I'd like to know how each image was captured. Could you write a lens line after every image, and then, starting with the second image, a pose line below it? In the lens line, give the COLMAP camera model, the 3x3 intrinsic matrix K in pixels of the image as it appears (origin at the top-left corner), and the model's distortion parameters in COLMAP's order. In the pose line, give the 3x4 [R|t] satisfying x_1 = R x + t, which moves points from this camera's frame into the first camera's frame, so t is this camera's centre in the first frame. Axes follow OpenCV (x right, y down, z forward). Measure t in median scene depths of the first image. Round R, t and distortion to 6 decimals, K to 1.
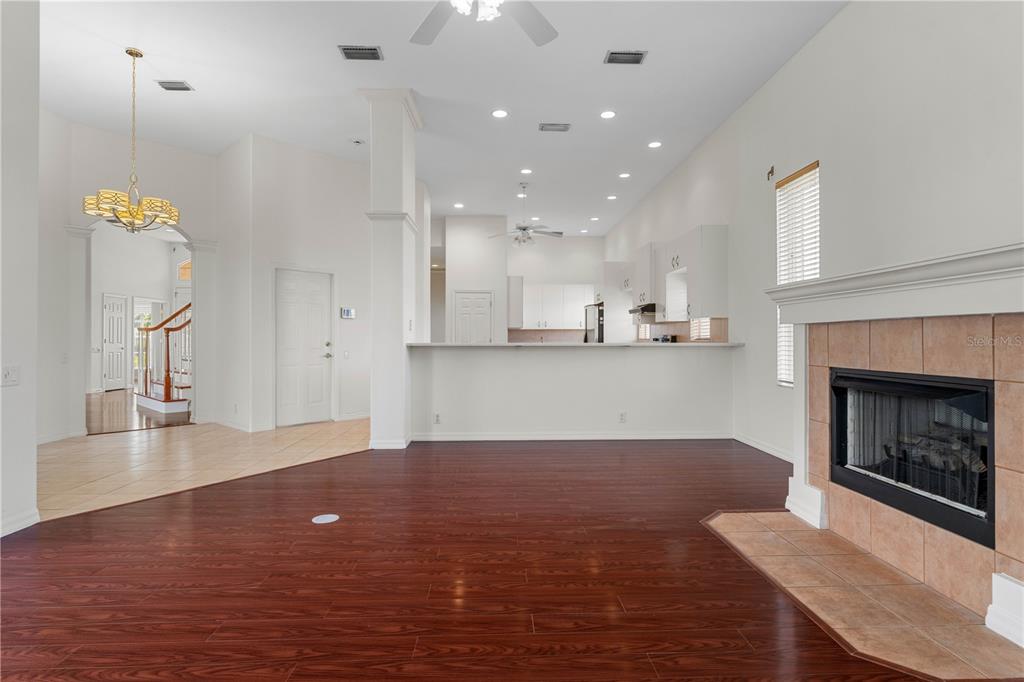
lens RADIAL K [[520.0, 0, 518.4], [0, 520.0, 336.8], [0, 0, 1]] dist [-0.009420, 0.002761]
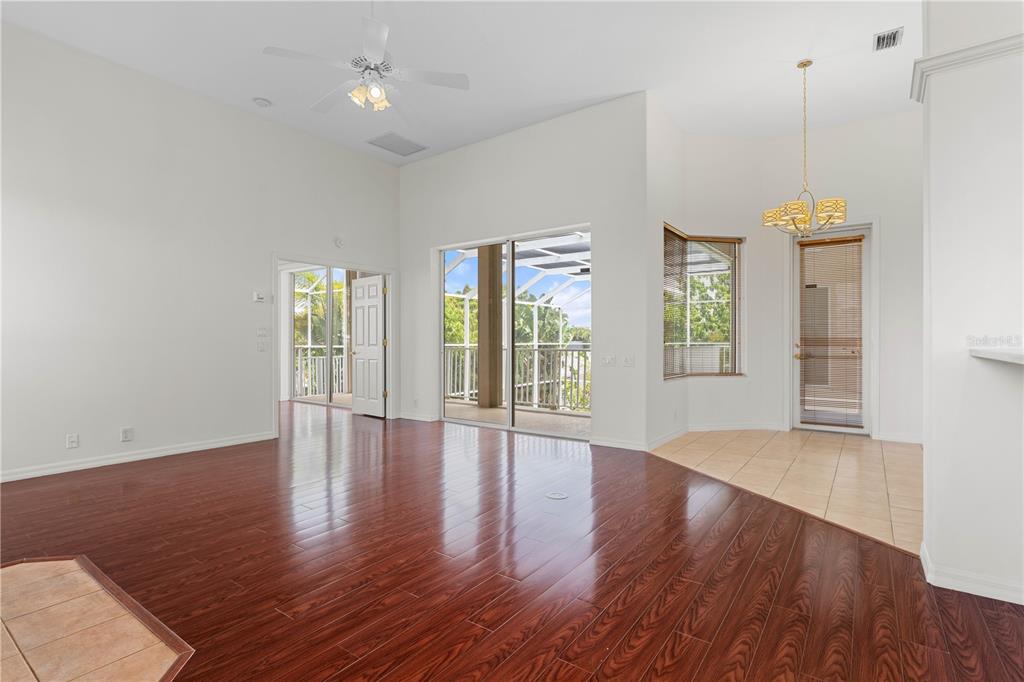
lens RADIAL K [[491.3, 0, 512.5], [0, 491.3, 338.5], [0, 0, 1]] dist [-0.003120, 0.000340]
pose [[-0.625716, -0.004128, -0.780040, 0.583578], [0.006158, 0.999929, -0.010231, 0.008084], [0.780027, -0.011205, -0.625646, 1.705672]]
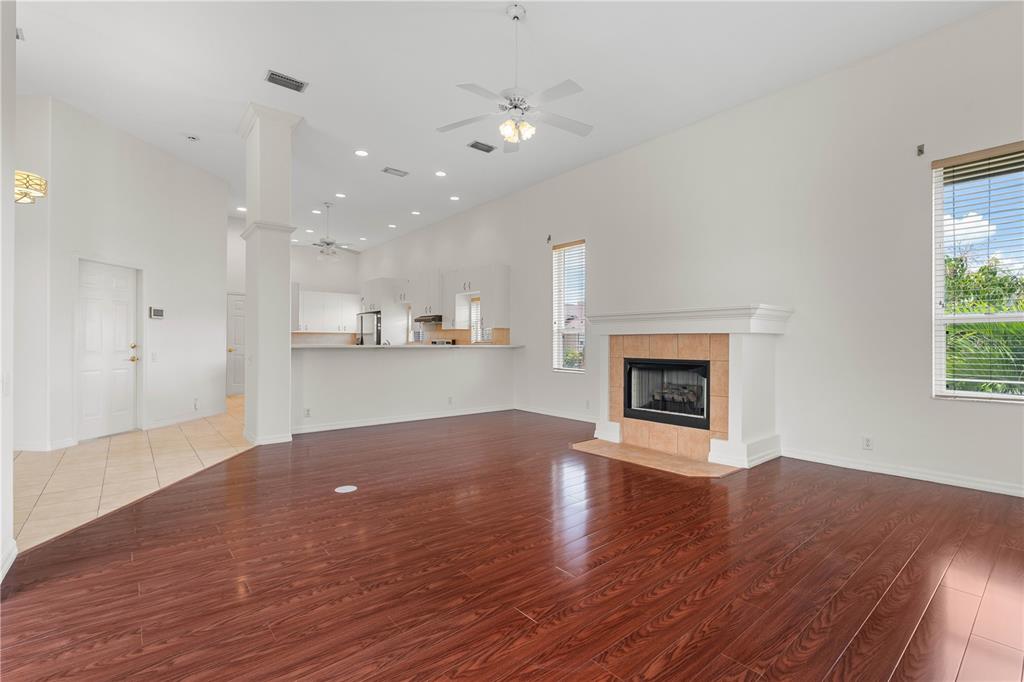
lens RADIAL K [[460.6, 0, 516.6], [0, 460.6, 340.3], [0, 0, 1]] dist [-0.006222, 0.001235]
pose [[0.791772, 0.006544, 0.610782, -0.756374], [-0.007633, 0.999971, -0.000818, -0.002274], [-0.610769, -0.004014, 0.791799, -0.108533]]
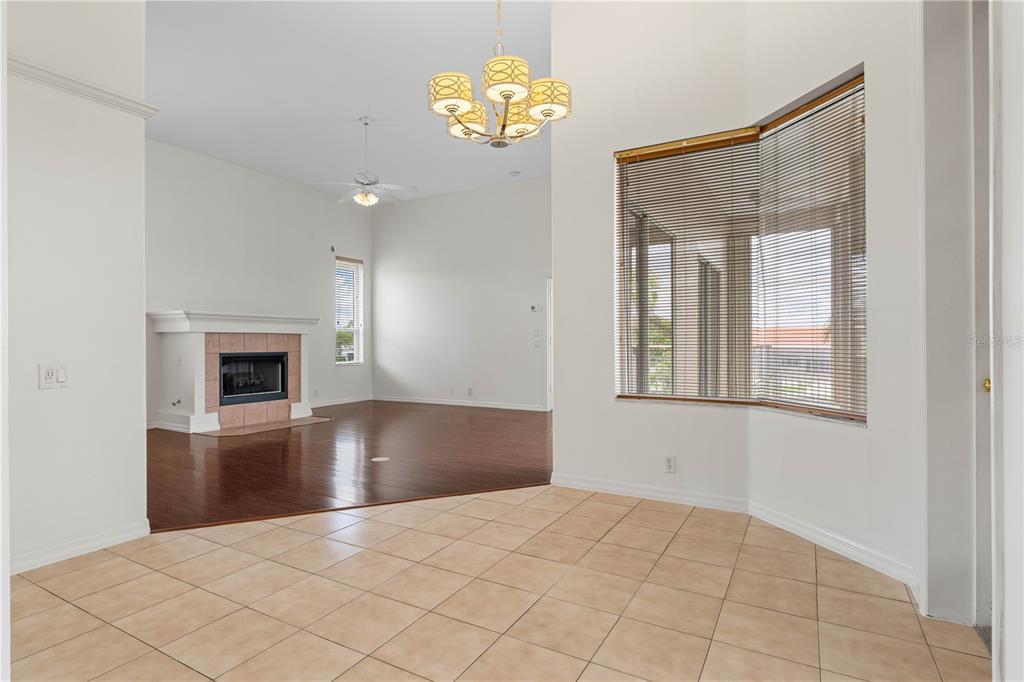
lens RADIAL K [[520.0, 0, 510.8], [0, 520.0, 341.7], [0, 0, 1]] dist [-0.009420, 0.002761]
pose [[-0.847925, 0.005055, 0.530092, -1.563751], [0.000439, 0.999961, -0.008835, 0.029828], [-0.530116, -0.007259, -0.847894, 2.181290]]
